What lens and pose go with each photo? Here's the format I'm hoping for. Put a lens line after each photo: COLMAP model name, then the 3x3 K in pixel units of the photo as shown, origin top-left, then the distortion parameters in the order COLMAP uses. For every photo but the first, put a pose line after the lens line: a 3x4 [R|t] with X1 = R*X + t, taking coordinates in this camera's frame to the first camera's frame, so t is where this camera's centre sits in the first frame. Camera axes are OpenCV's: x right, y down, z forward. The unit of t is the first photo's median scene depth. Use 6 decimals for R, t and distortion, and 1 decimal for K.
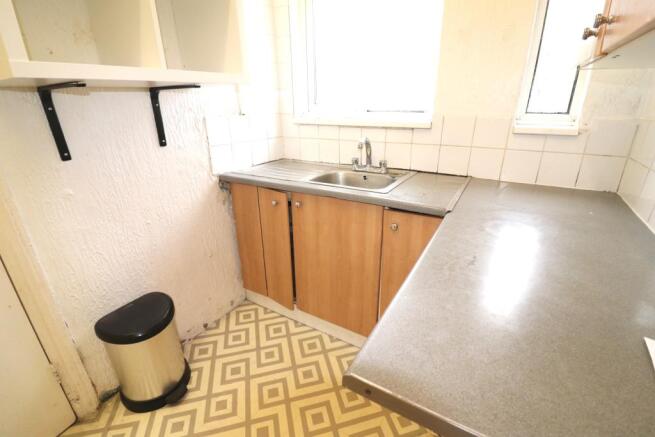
lens RADIAL K [[302.4, 0, 333.0], [0, 302.4, 215.1], [0, 0, 1]] dist [-0.020507, -0.003452]
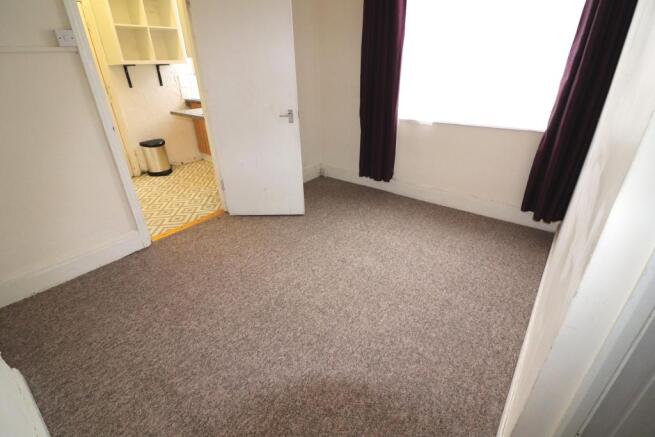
lens RADIAL K [[302.4, 0, 333.0], [0, 302.4, 213.7], [0, 0, 1]] dist [-0.020507, -0.003452]
pose [[0.992186, 0.053395, -0.112761, 1.495051], [-0.042318, 0.994243, 0.098442, 0.658466], [0.117369, -0.092901, 0.988734, -1.802448]]
